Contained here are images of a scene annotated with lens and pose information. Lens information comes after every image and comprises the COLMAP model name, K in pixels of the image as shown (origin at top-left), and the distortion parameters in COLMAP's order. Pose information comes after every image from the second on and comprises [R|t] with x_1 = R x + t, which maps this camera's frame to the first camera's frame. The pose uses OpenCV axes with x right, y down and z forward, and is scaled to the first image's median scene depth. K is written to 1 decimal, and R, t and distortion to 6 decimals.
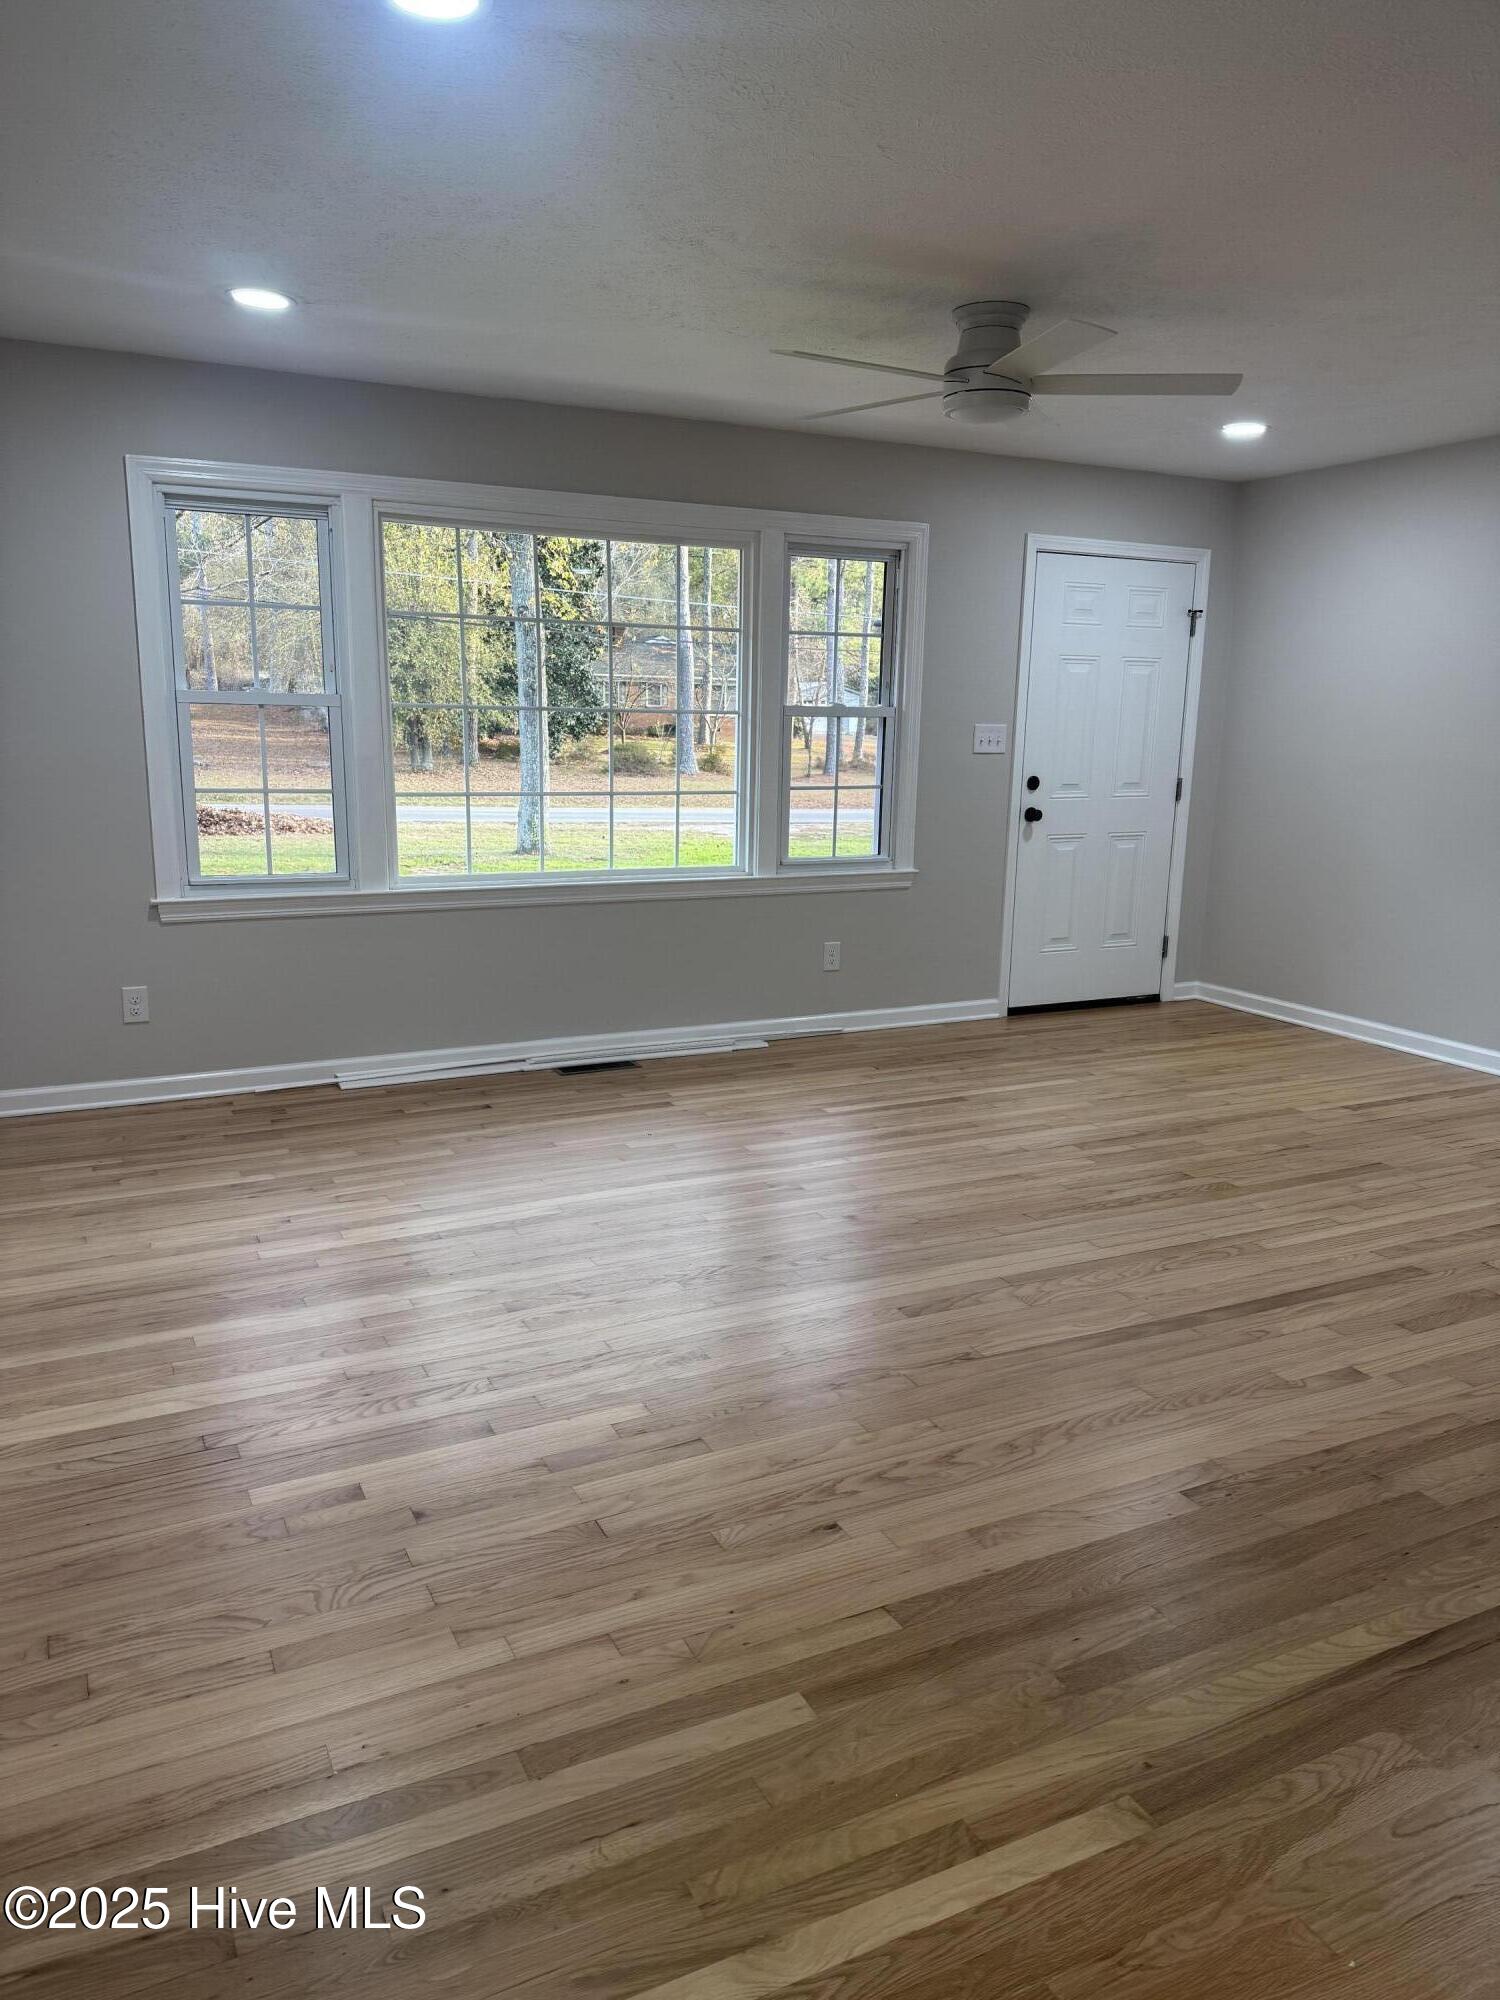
lens RADIAL K [[1399.0, 0, 741.8], [0, 1399.0, 990.0], [0, 0, 1]] dist [0.067332, -0.085964]
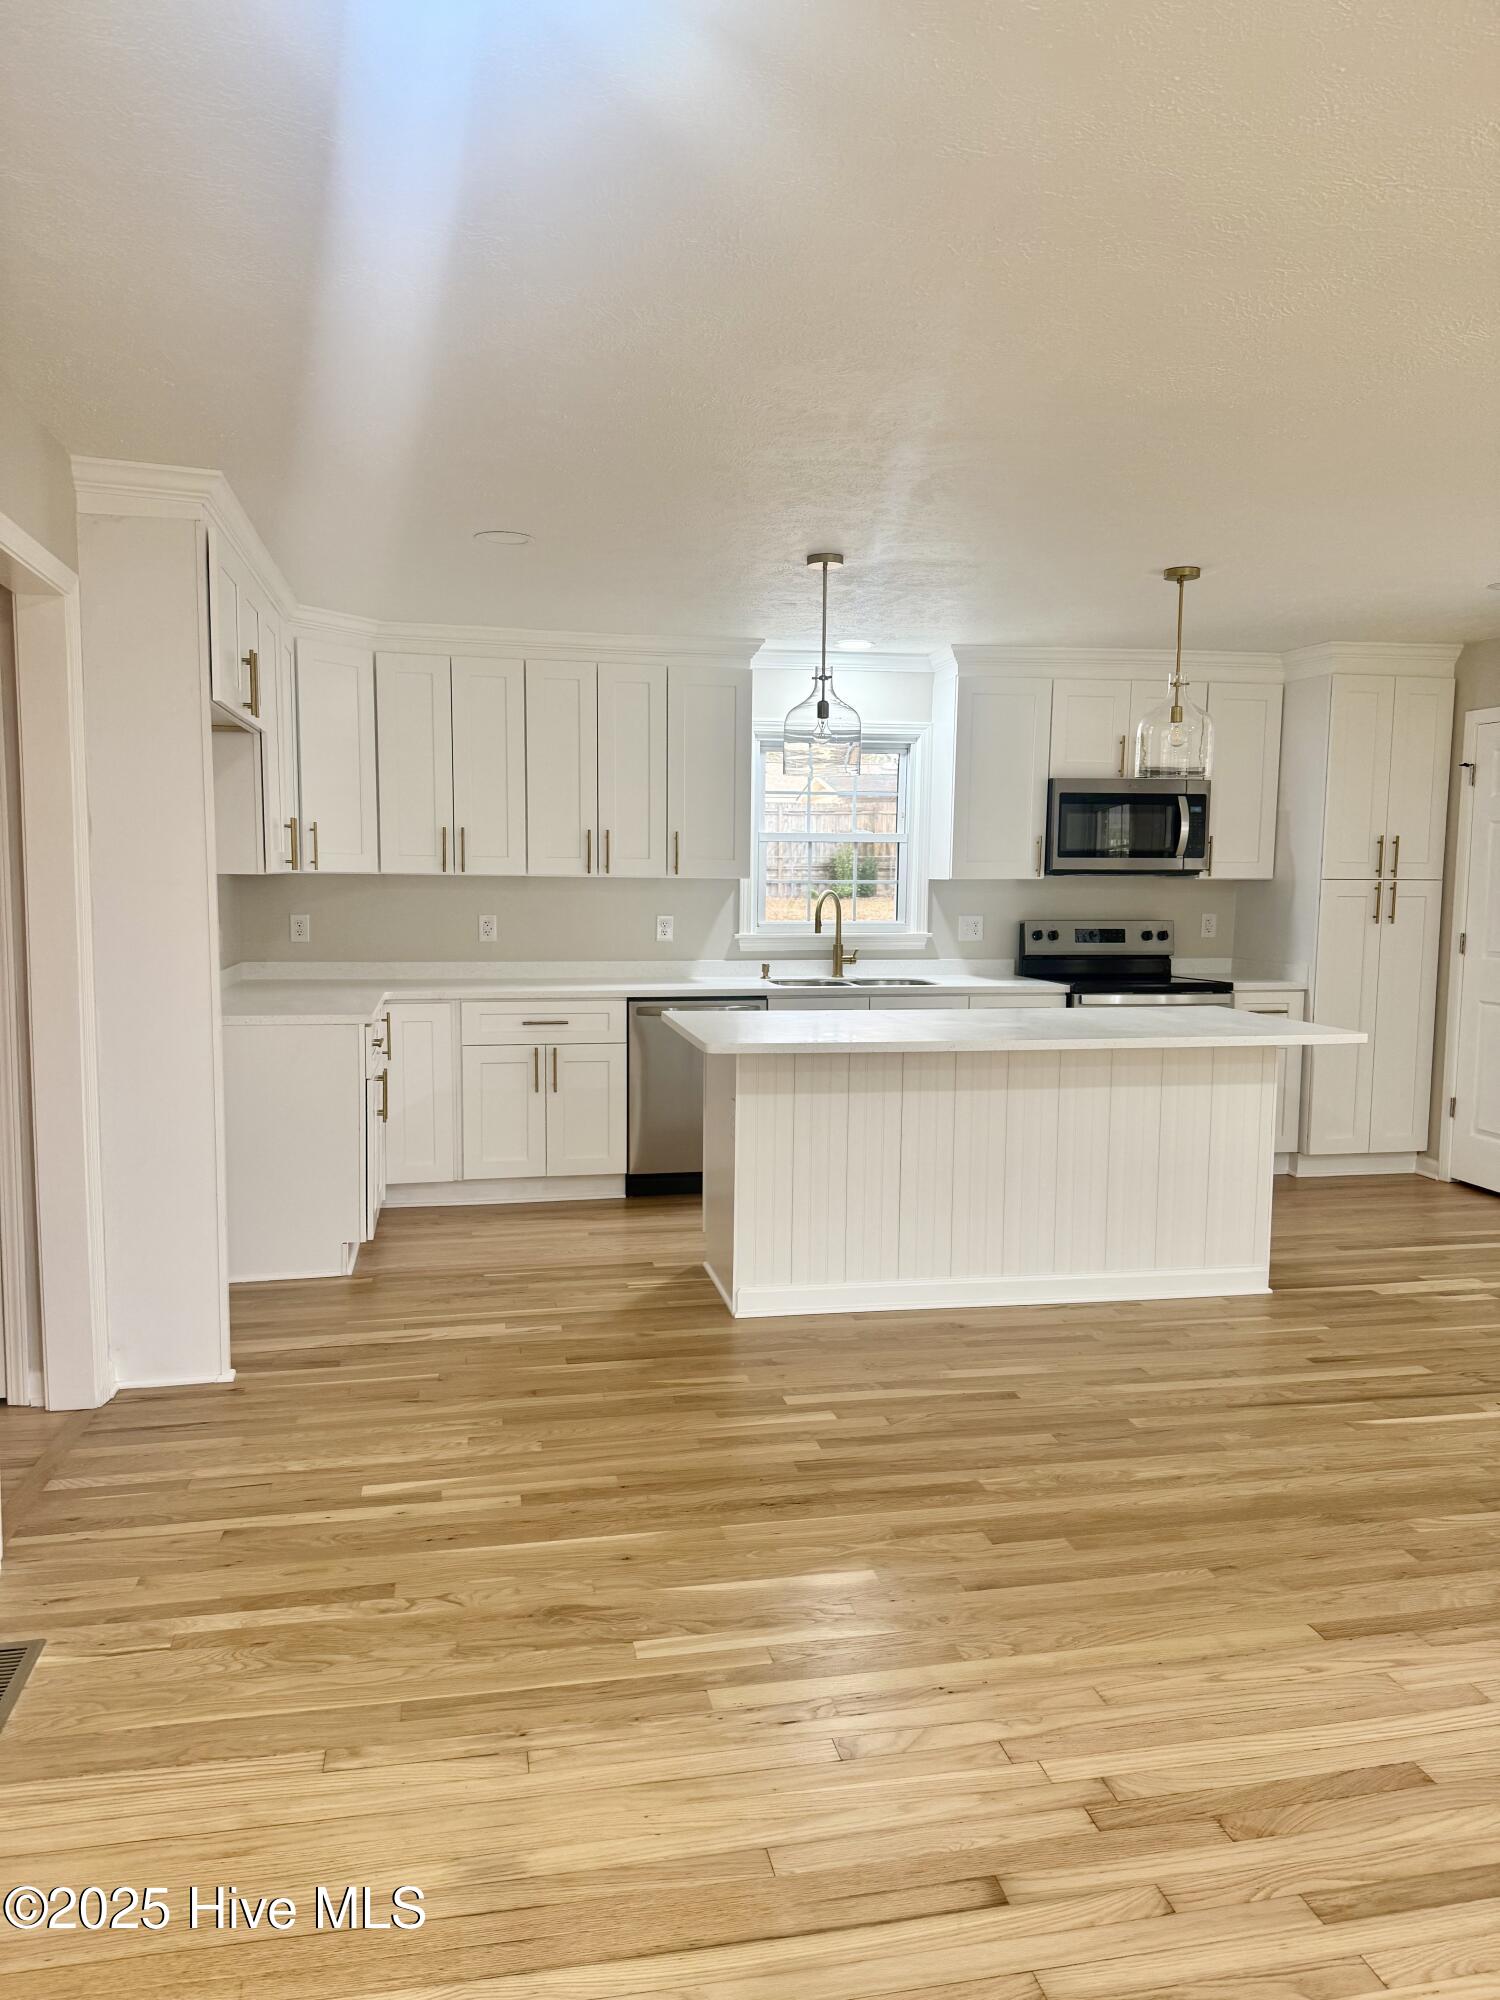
lens RADIAL K [[1399.0, 0, 713.6], [0, 1399.0, 1001.8], [0, 0, 1]] dist [0.067332, -0.085964]
pose [[-0.962119, -0.058735, 0.266227, 0.425545], [0.021814, 0.956801, 0.289924, -0.215436], [-0.271755, 0.284749, -0.919275, 1.075980]]
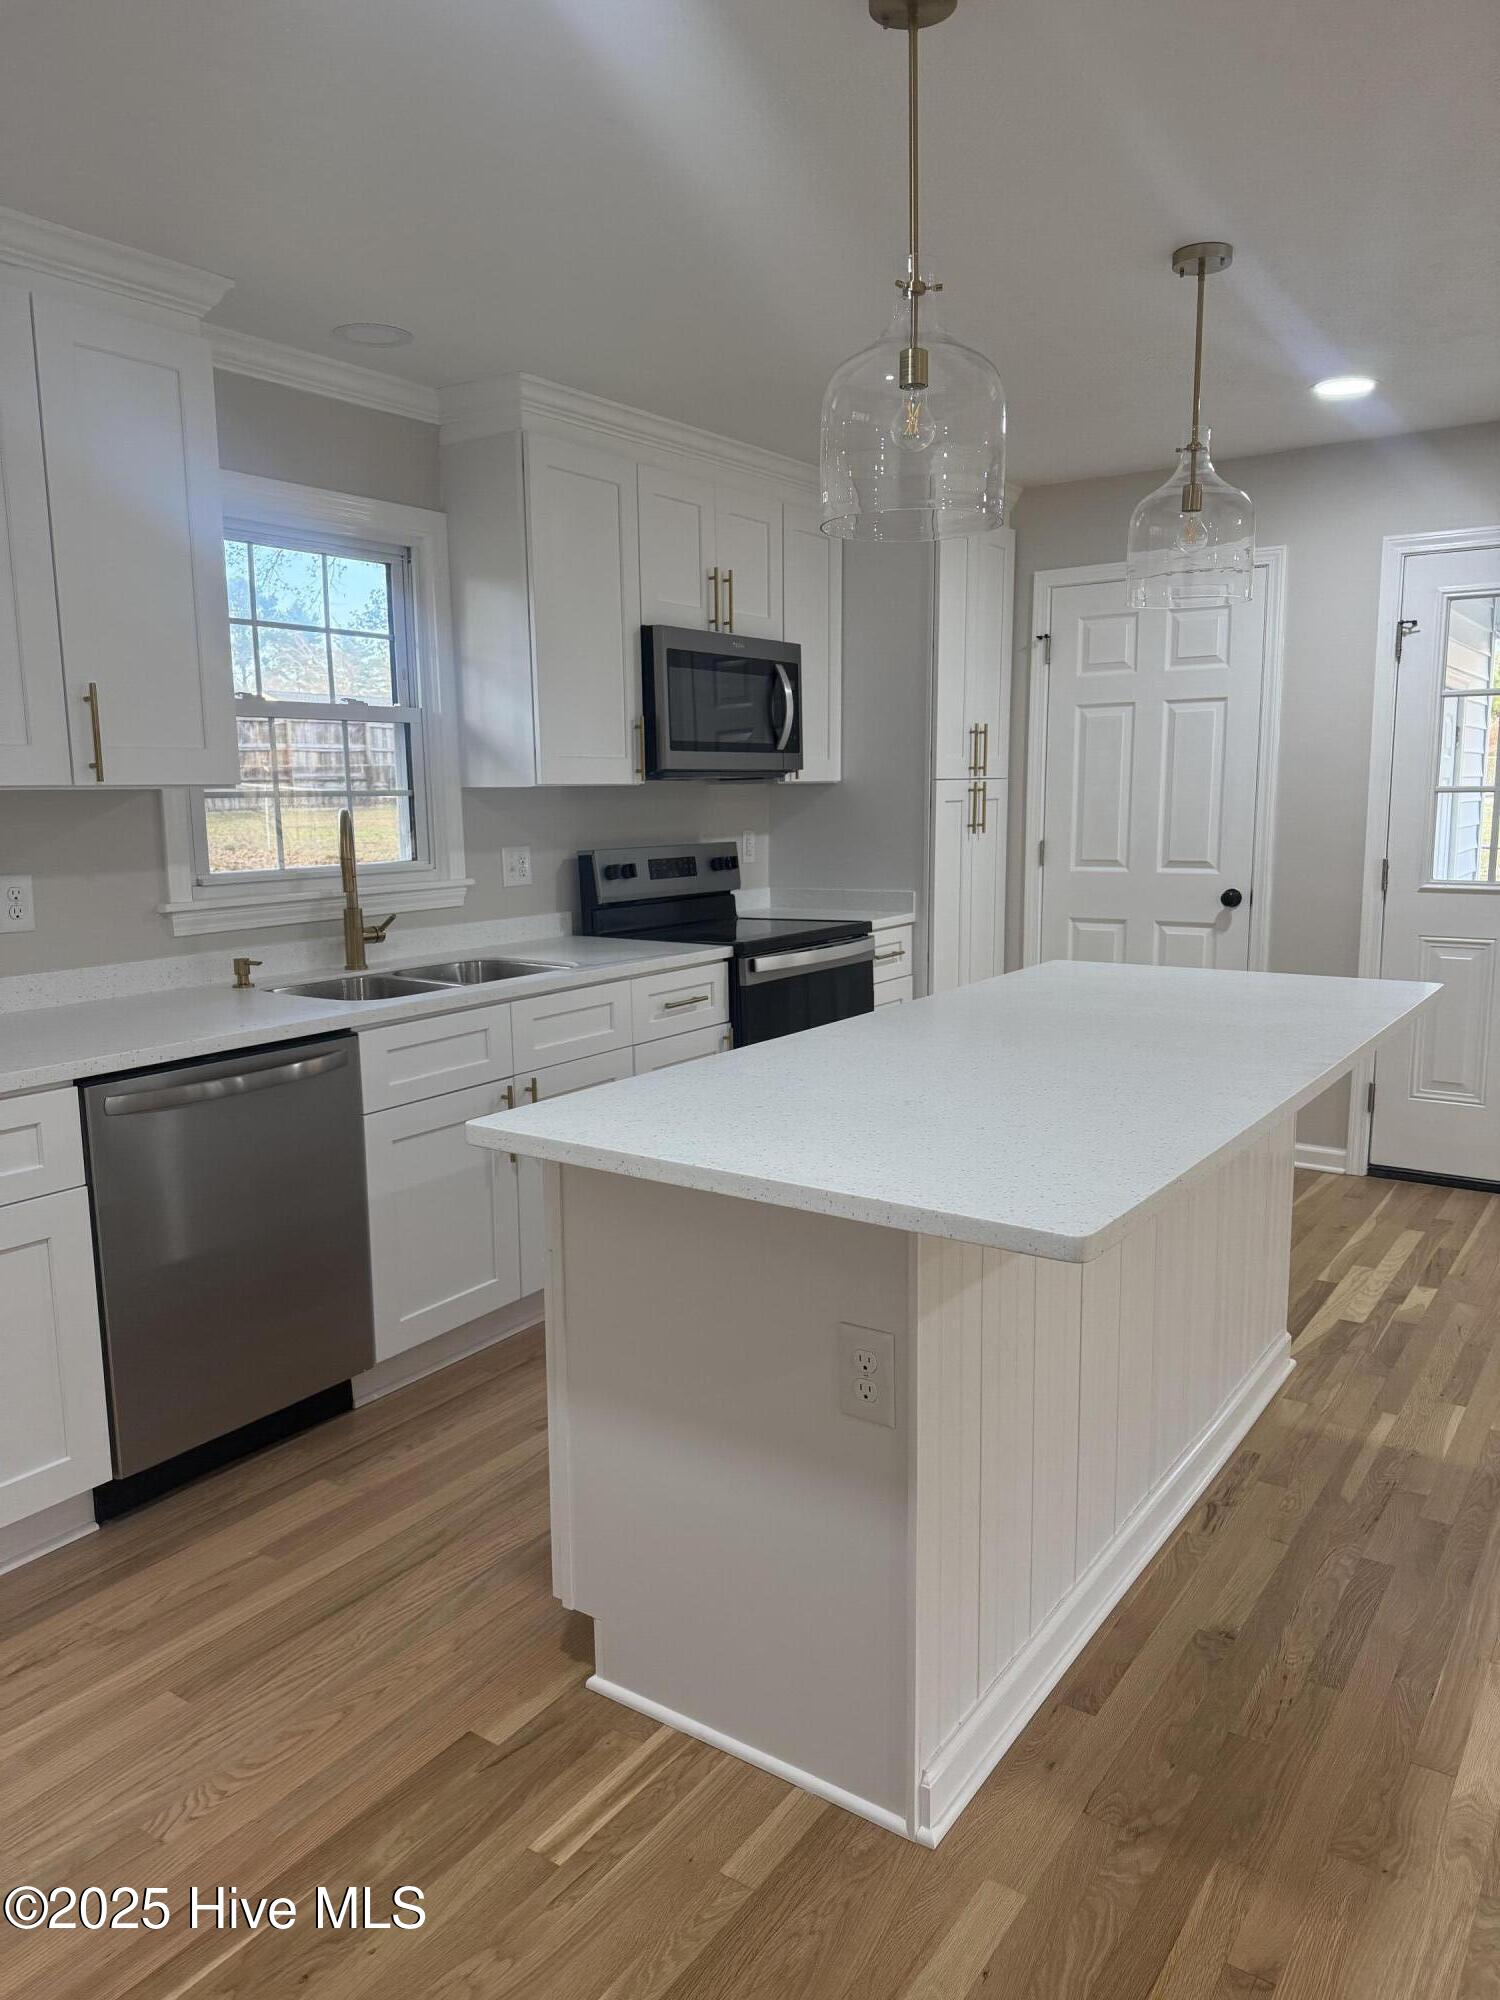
lens RADIAL K [[1399.0, 0, 741.9], [0, 1399.0, 1001.6], [0, 0, 1]] dist [0.067332, -0.085964]
pose [[-0.879151, 0.056819, -0.473143, 0.844647], [-0.103373, 0.946486, 0.305741, -0.076854], [0.465196, 0.317703, -0.826231, 0.514516]]
